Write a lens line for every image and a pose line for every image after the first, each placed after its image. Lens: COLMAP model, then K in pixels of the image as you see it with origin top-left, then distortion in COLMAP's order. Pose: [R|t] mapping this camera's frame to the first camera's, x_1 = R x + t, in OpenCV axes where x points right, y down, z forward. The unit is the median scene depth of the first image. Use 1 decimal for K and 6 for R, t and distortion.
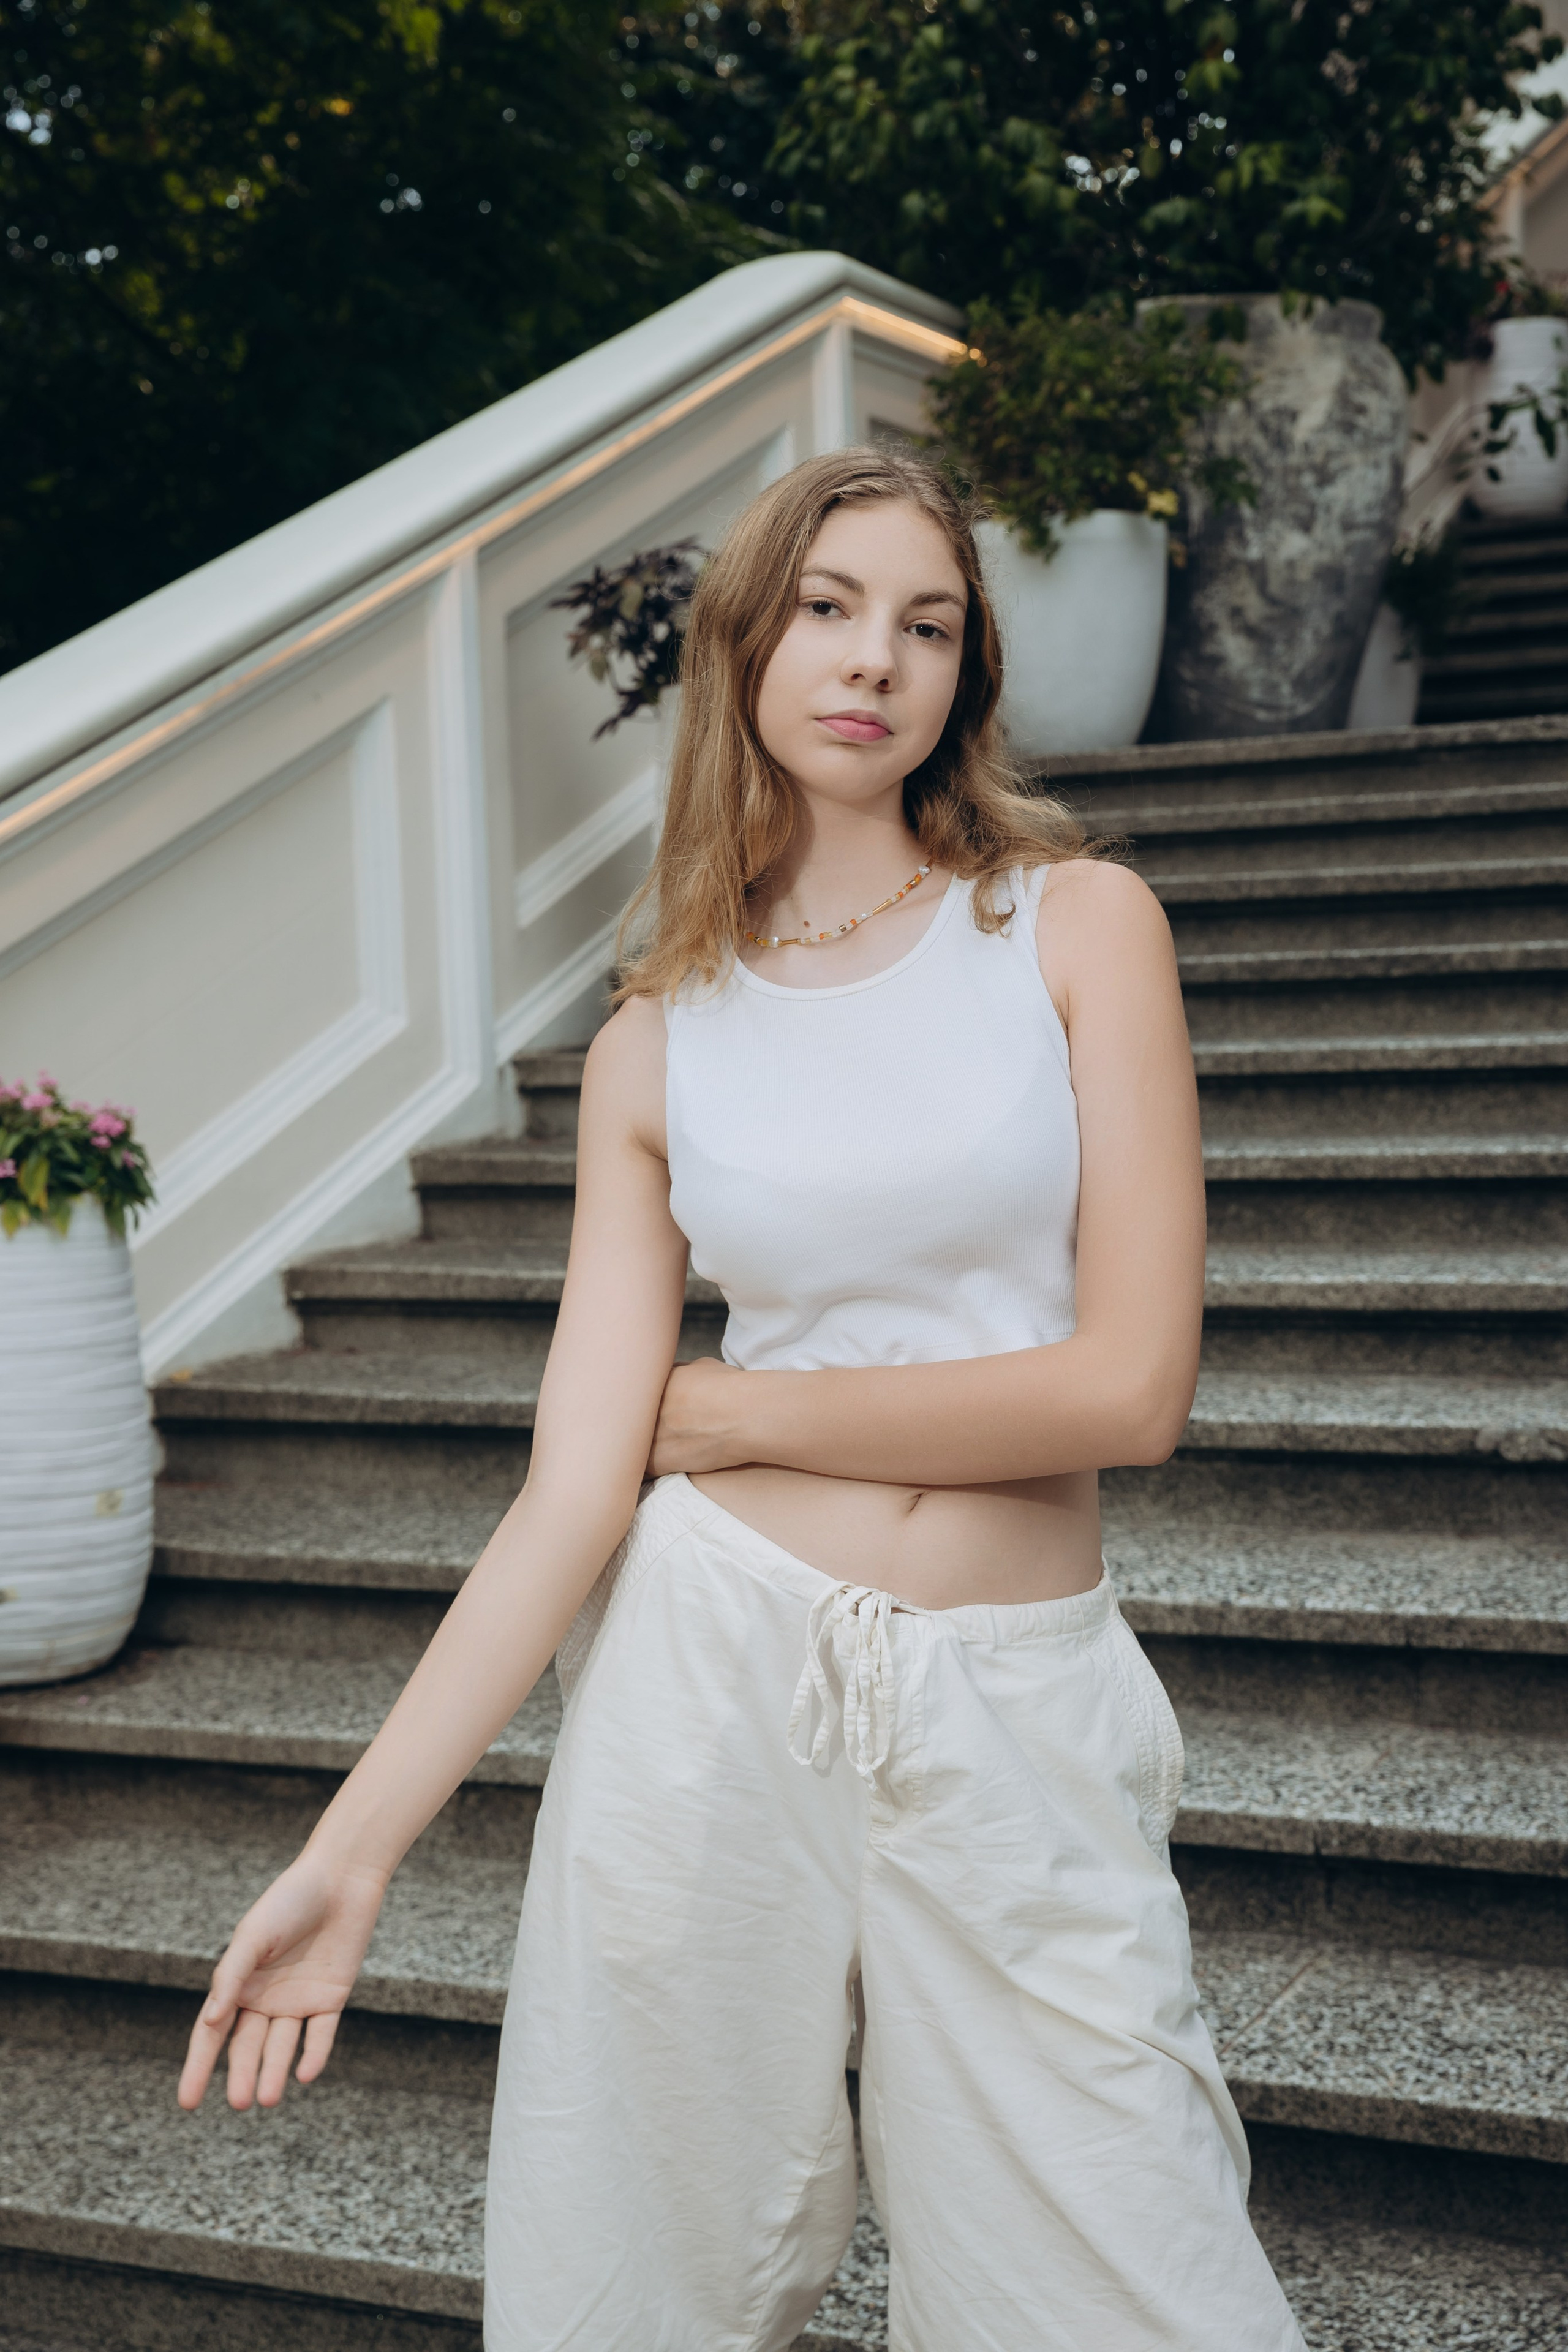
lens RADIAL K [[3347.5, 0, 775.7], [0, 3347.5, 1221.6], [0, 0, 1]] dist [0.080920, 0.153030]
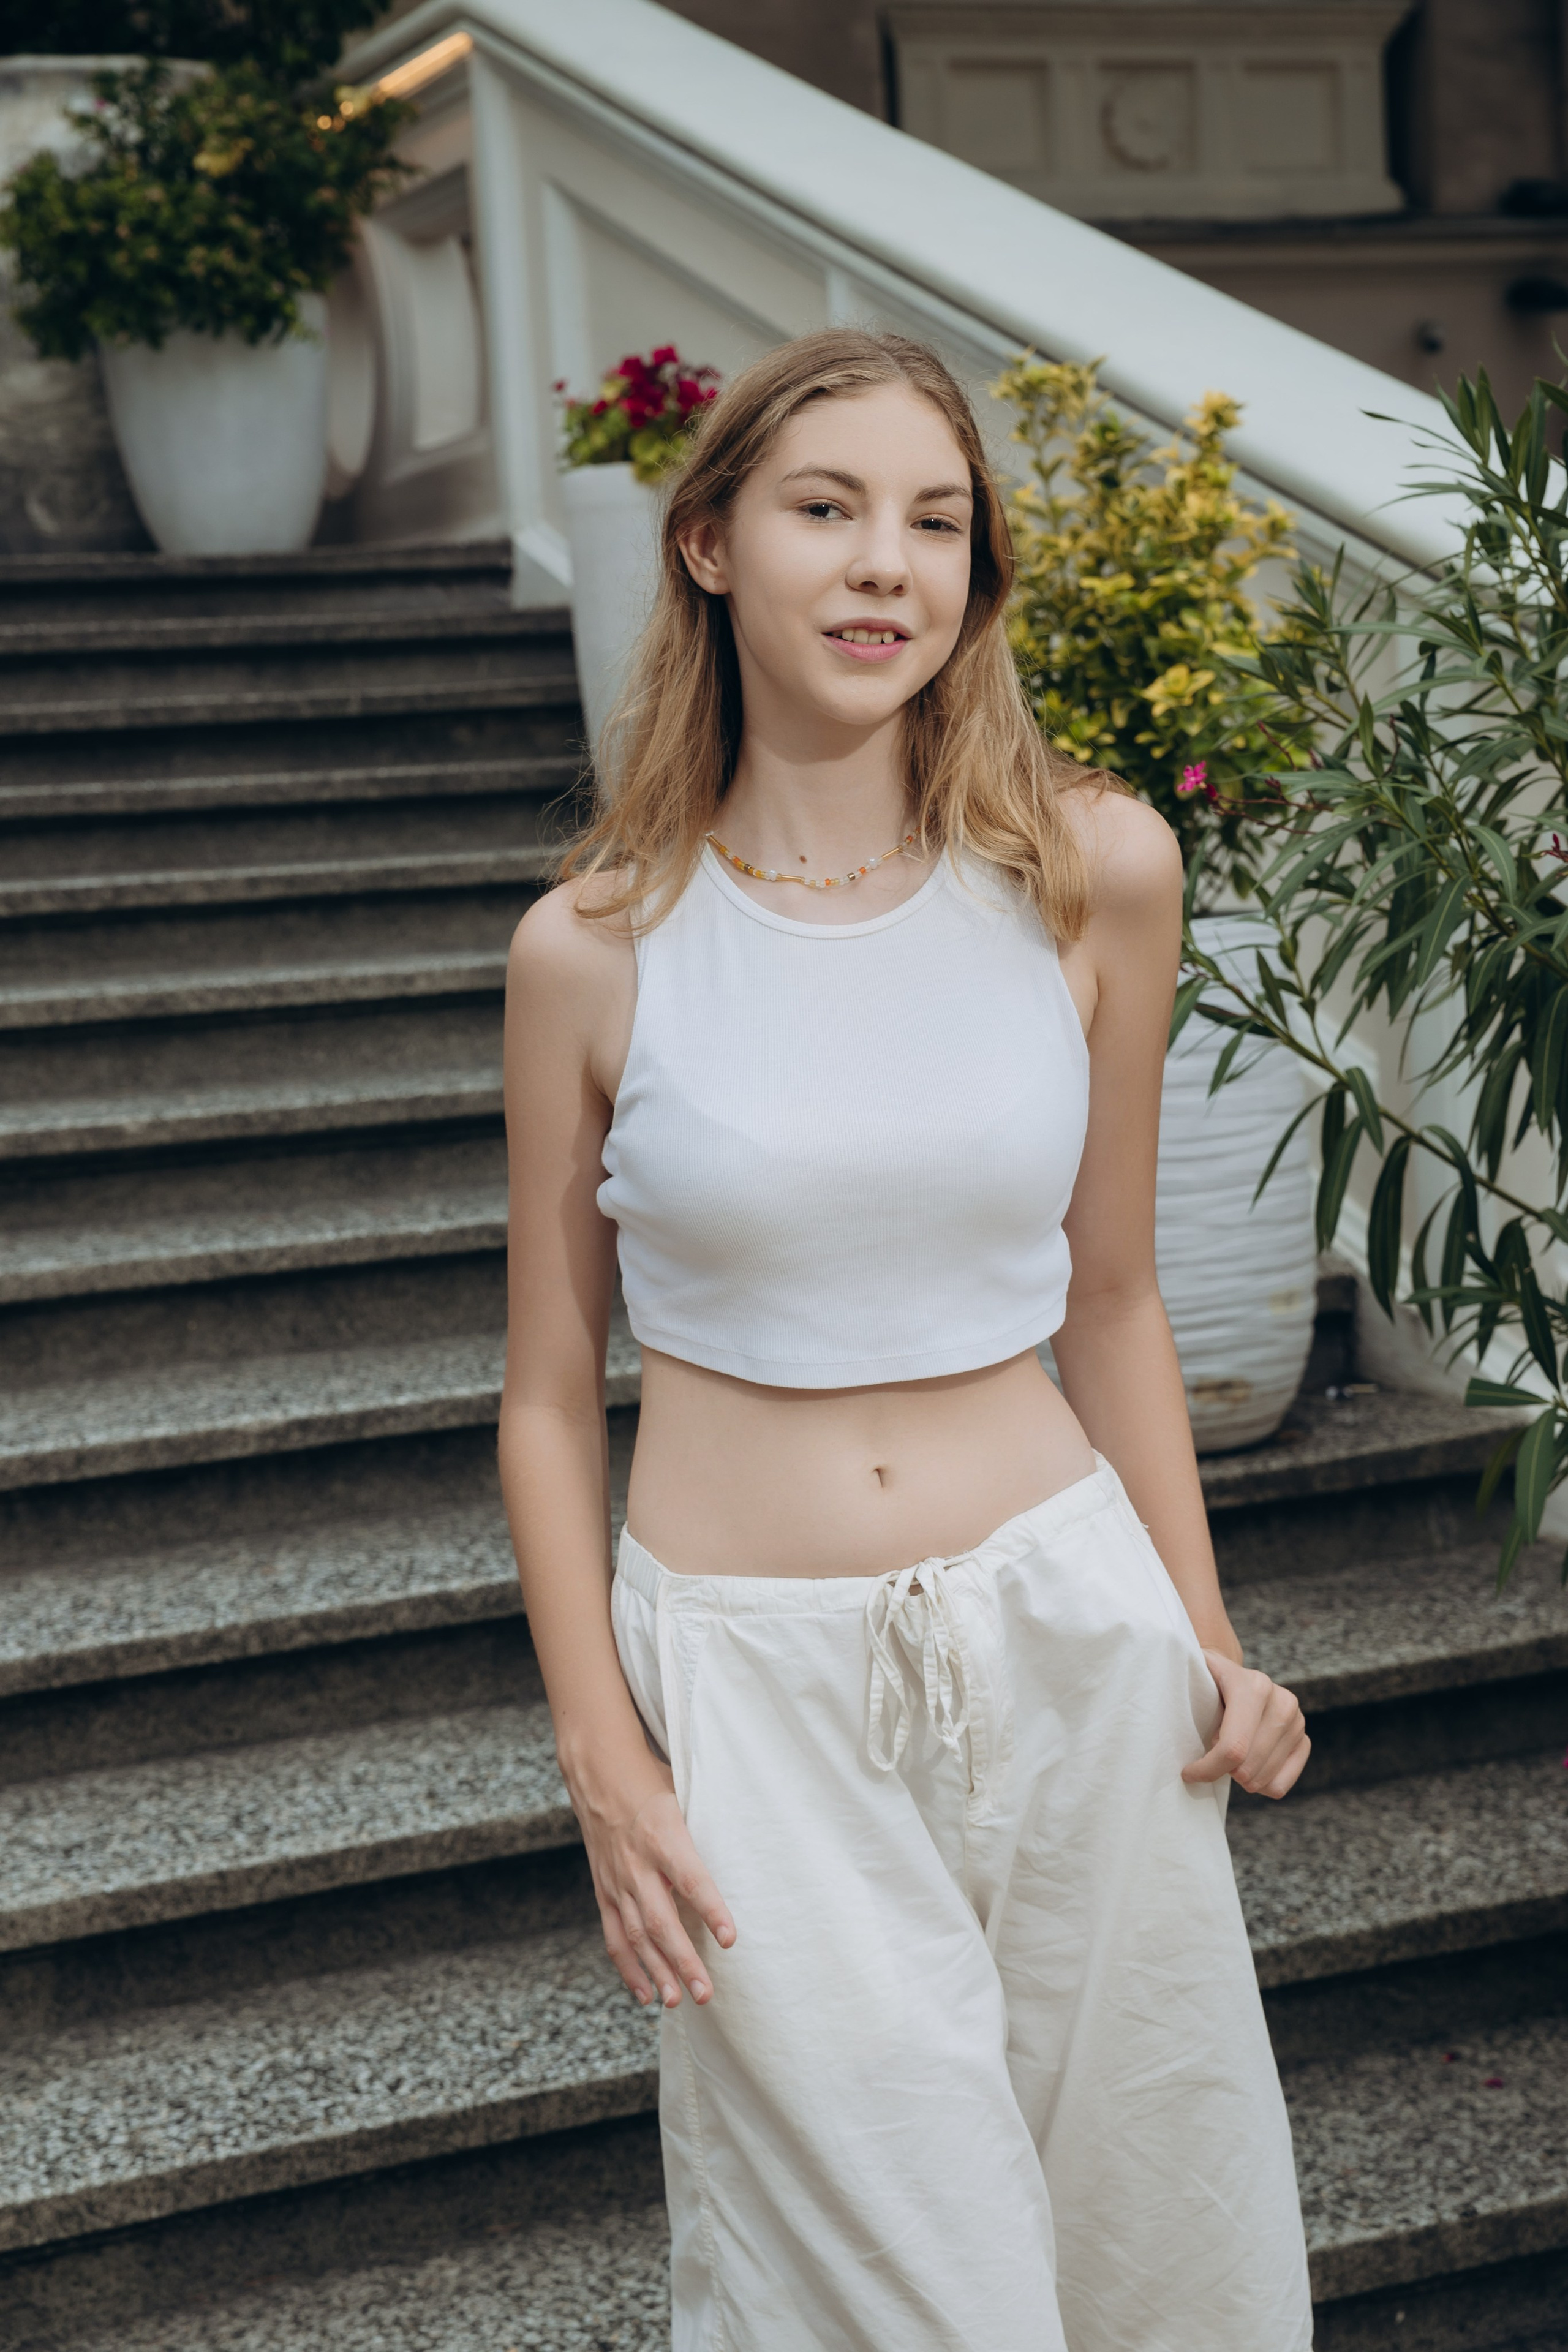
lens RADIAL K [[3834.7, 0, 784.0], [0, 3834.7, 1176.0], [0, 0, 1]] dist [0.171534, 0.069721]
pose [[0.639770, -0.079224, 0.764472, -0.565881], [0.092232, 0.995399, 0.025968, 0.032288], [-0.763012, 0.053895, 0.644134, 0.071154]]
